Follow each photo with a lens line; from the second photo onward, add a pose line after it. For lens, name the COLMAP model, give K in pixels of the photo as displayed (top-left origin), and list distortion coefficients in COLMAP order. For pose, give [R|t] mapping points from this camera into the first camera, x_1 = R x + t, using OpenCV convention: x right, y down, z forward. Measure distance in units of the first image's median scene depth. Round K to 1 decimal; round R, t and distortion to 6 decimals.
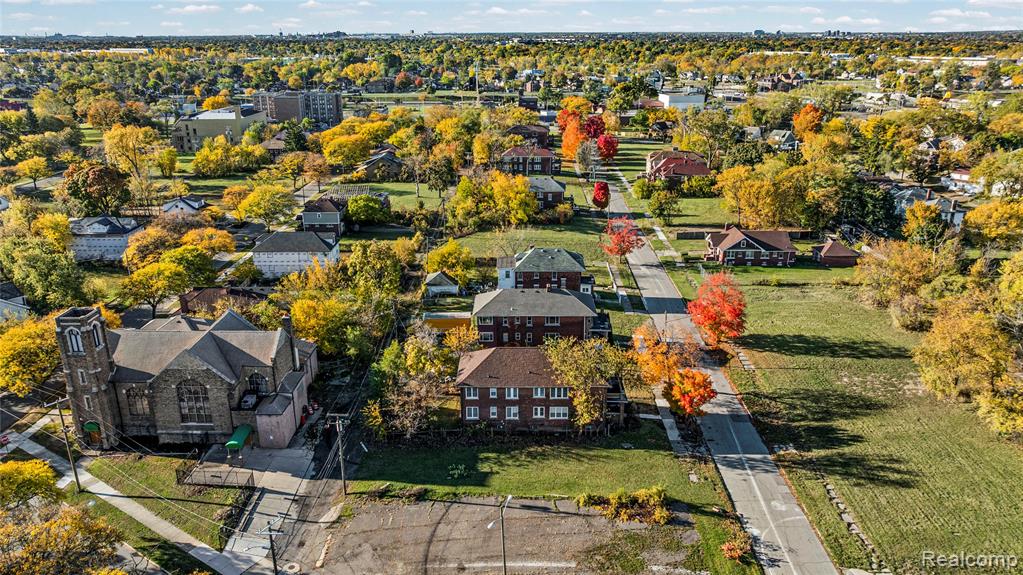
lens RADIAL K [[733.9, 0, 511.5], [0, 733.9, 287.5], [0, 0, 1]] dist [-0.007074, -0.003705]
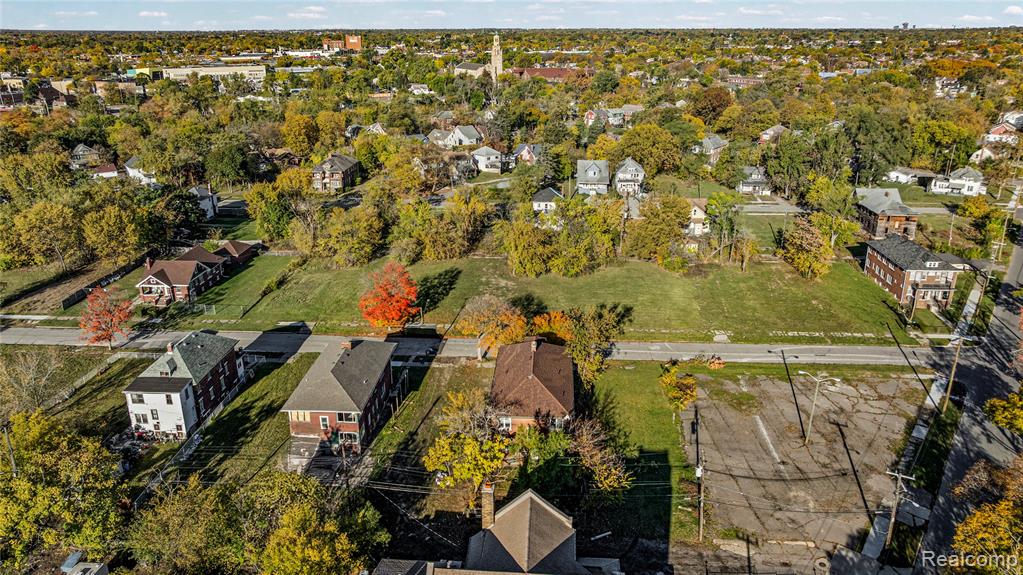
lens RADIAL K [[744.8, 0, 504.7], [0, 744.8, 283.3], [0, 0, 1]] dist [-0.006459, -0.008268]
pose [[0.049653, -0.325122, 0.944368, -0.916649], [0.335068, 0.896160, 0.290908, -0.319037], [-0.940885, 0.301983, 0.153435, 0.903766]]
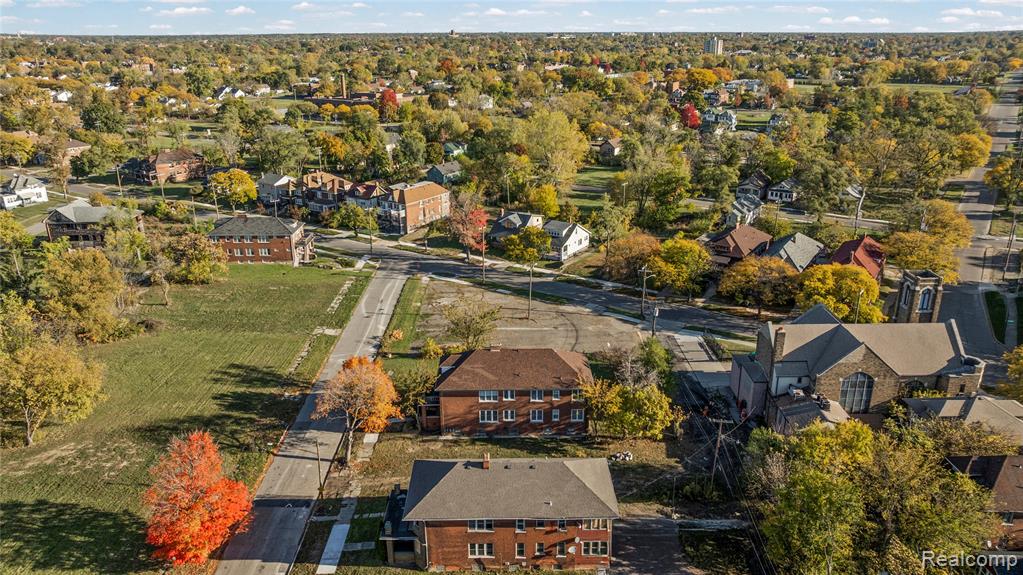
lens RADIAL K [[724.9, 0, 560.0], [0, 724.9, 272.4], [0, 0, 1]] dist [0.001777, -0.076651]
pose [[-0.996549, 0.019687, -0.080644, 0.047244], [-0.033942, 0.789918, 0.612273, -0.631599], [0.075755, 0.612897, -0.786523, 1.805358]]
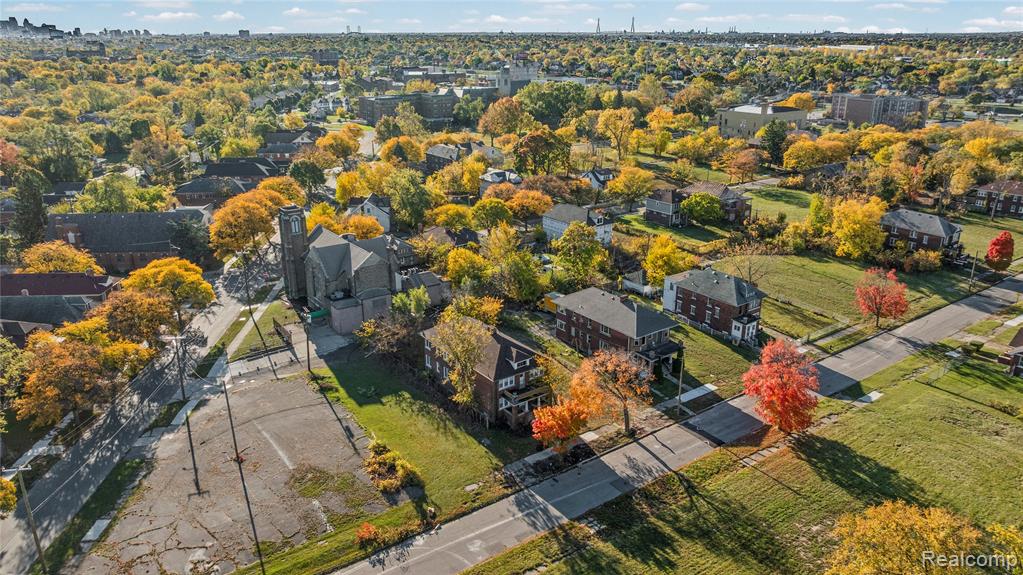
lens RADIAL K [[734.9, 0, 498.7], [0, 734.9, 260.8], [0, 0, 1]] dist [-0.001238, 0.001456]
pose [[0.590939, 0.241523, -0.769713, 0.894124], [-0.266056, 0.959096, 0.096687, -0.125392], [0.761581, 0.147650, 0.631026, 0.345508]]
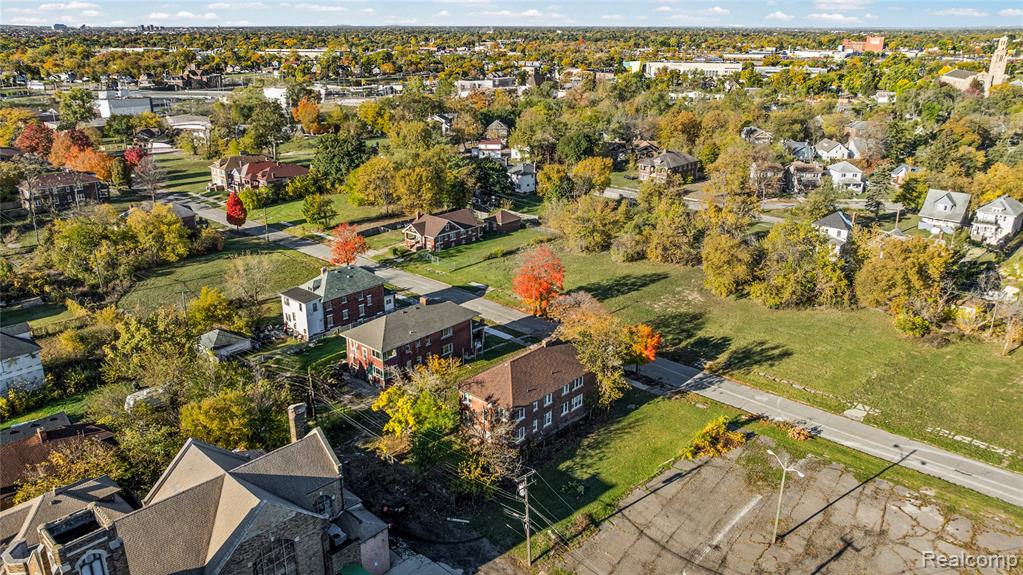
lens RADIAL K [[744.8, 0, 504.7], [0, 744.8, 283.3], [0, 0, 1]] dist [-0.006459, -0.008268]
pose [[0.667609, -0.241004, 0.704425, -0.716119], [0.243313, 0.964831, 0.099500, -0.120001], [-0.703631, 0.104969, 0.702770, 0.338066]]
